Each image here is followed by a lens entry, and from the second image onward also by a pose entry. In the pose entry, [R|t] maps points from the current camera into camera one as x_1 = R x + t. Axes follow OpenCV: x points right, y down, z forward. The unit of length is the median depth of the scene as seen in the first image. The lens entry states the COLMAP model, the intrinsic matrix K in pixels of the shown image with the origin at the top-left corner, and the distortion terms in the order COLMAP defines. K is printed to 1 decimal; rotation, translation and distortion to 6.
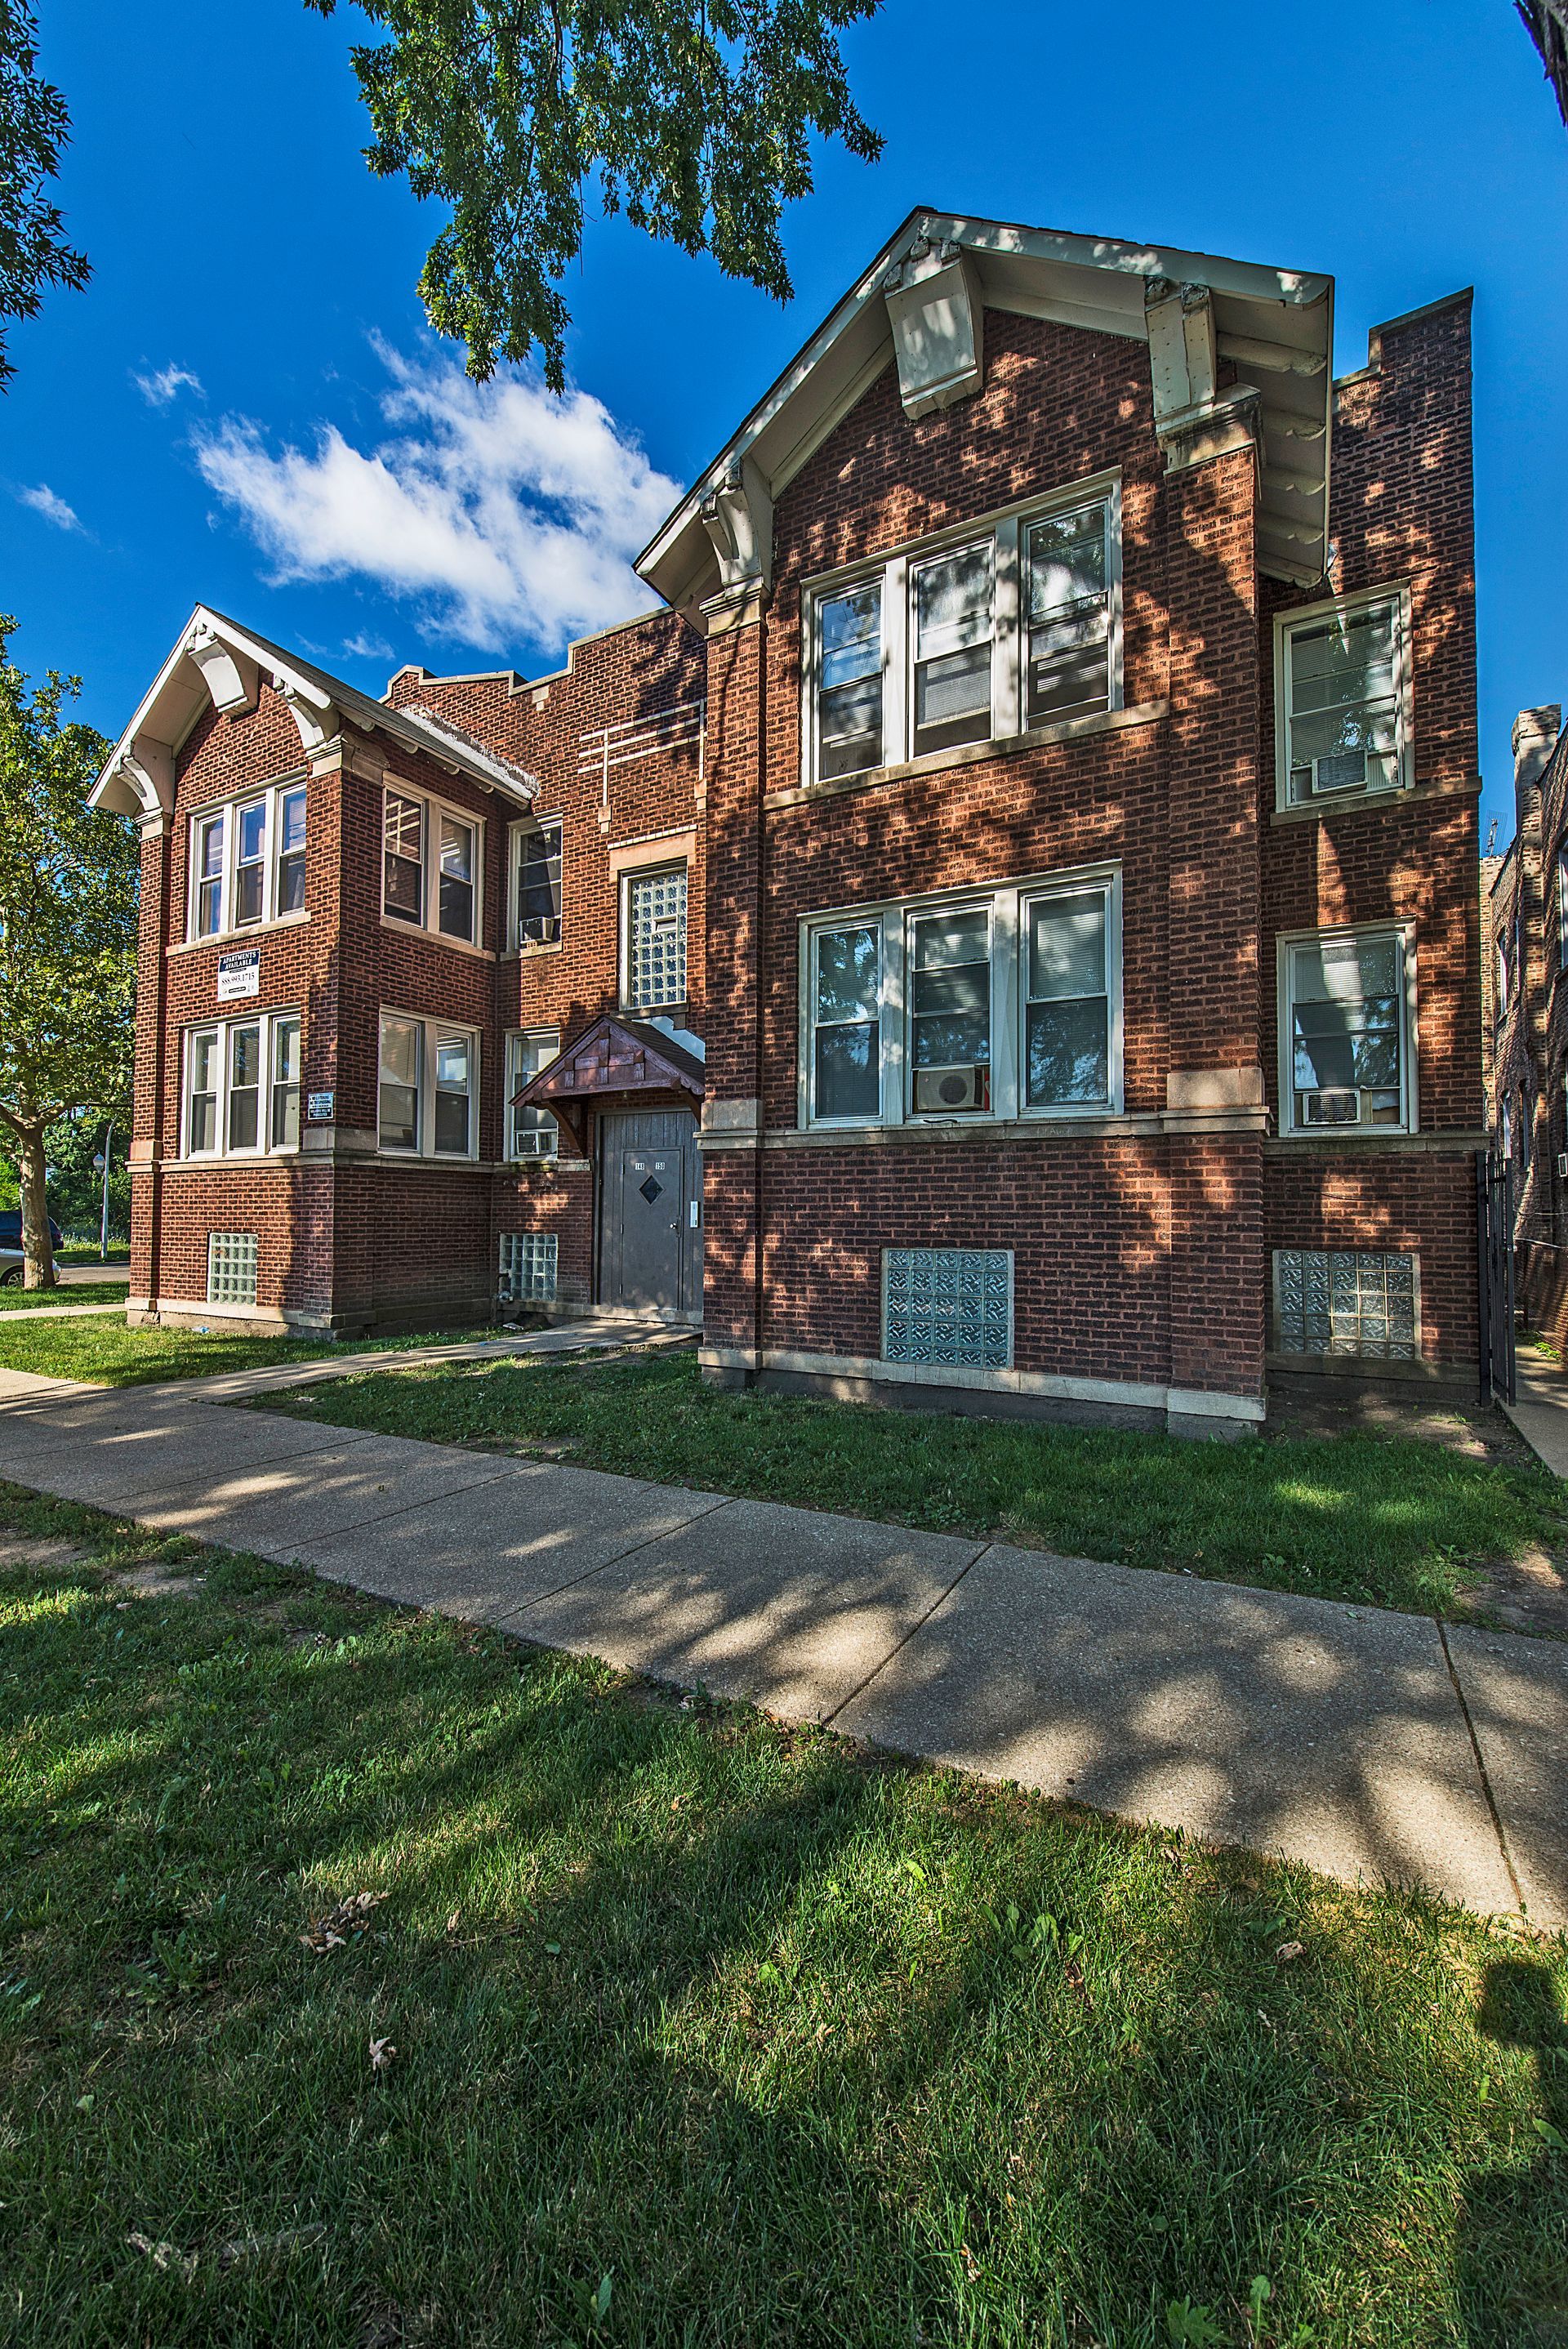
lens RADIAL K [[913.5, 0, 784.5], [0, 913.5, 1179.9], [0, 0, 1]] dist [0.009840, -0.006277]
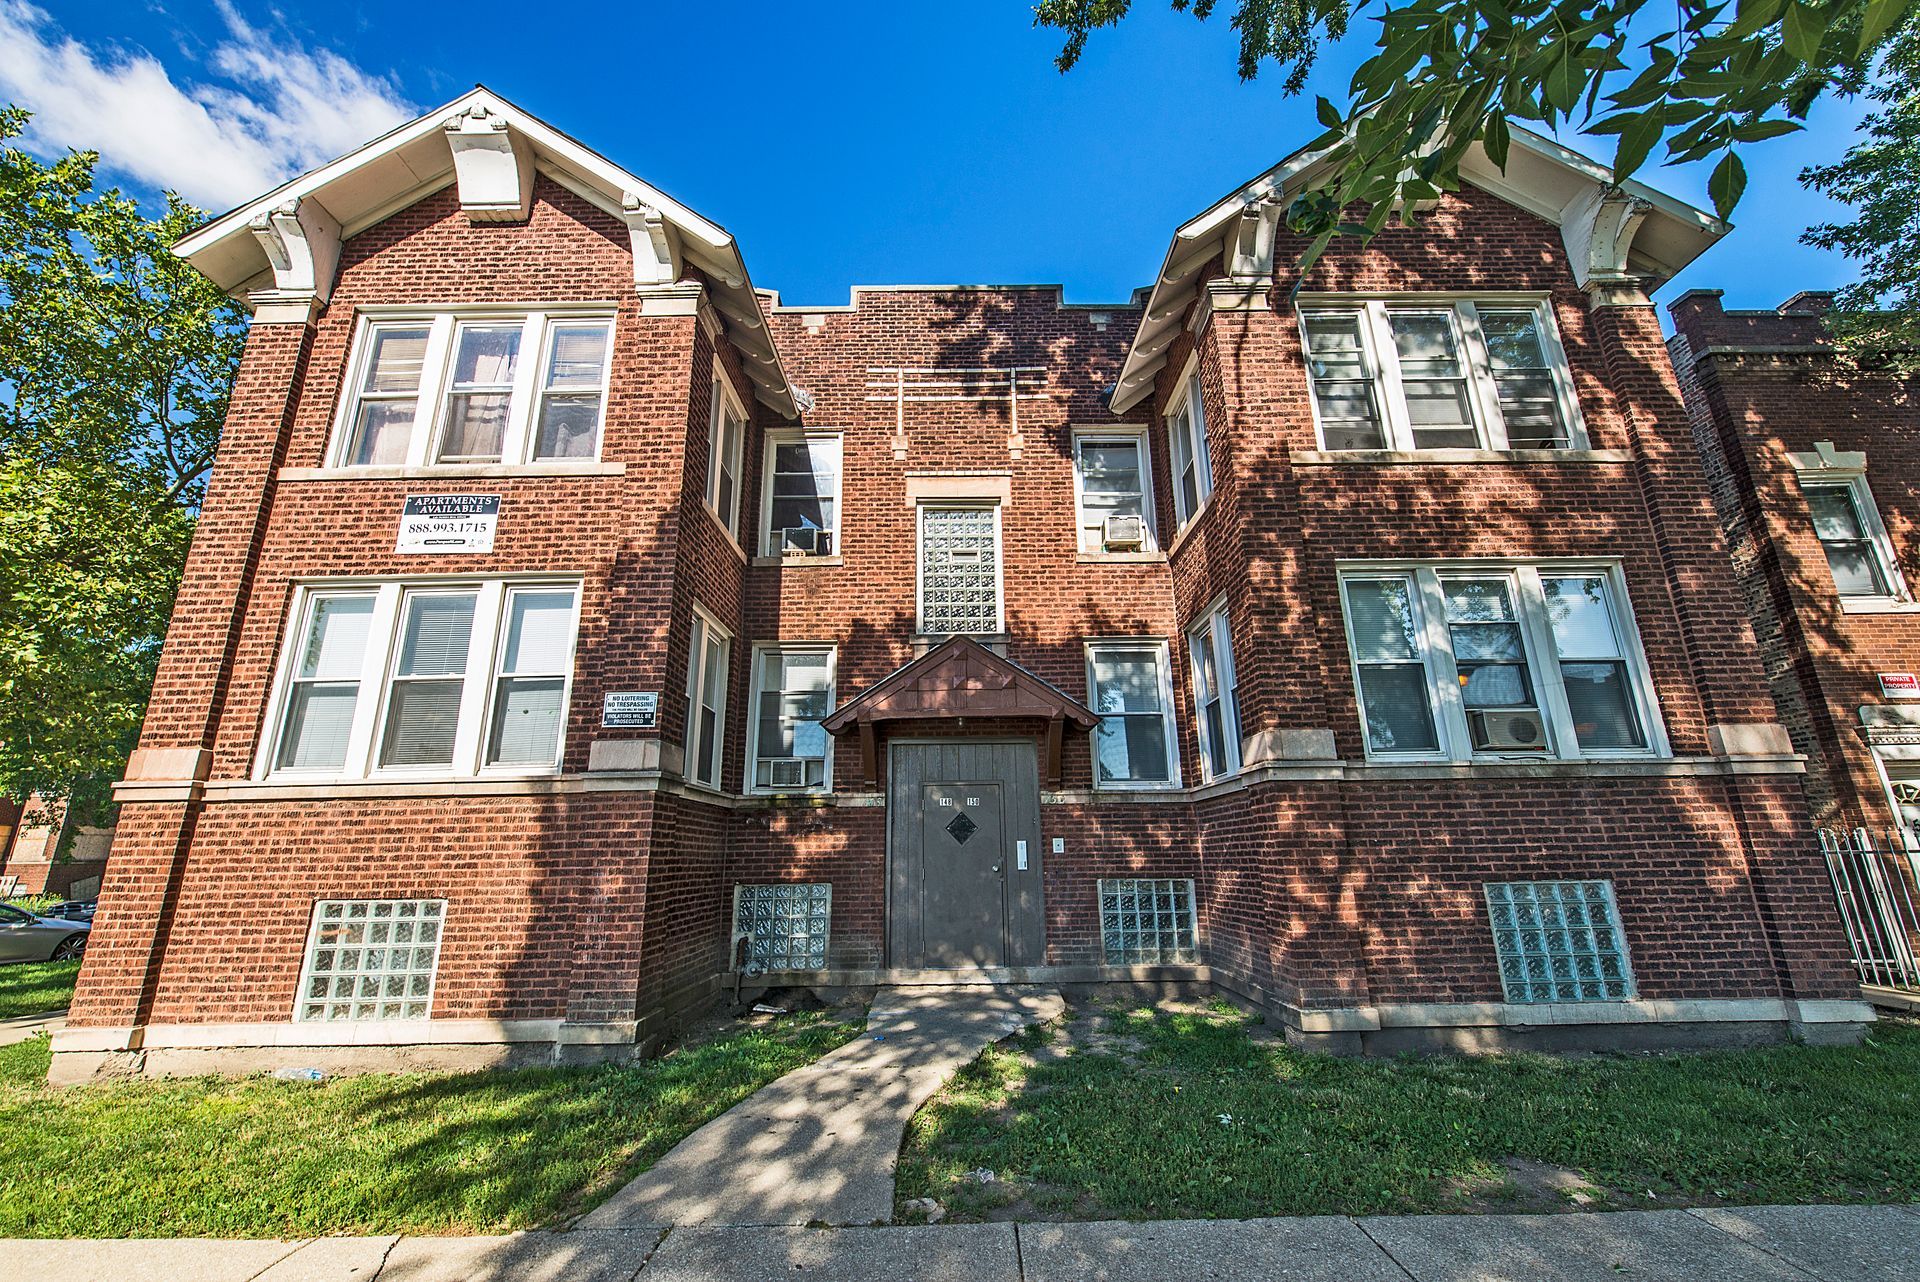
lens RADIAL K [[746.7, 0, 957.5], [0, 746.7, 646.5], [0, 0, 1]] dist [0.009840, -0.006277]
pose [[0.876362, 0.112214, 0.468400, -0.789449], [0.000014, 0.972477, -0.233001, 0.013113], [-0.481654, 0.204199, 0.852240, 0.501254]]
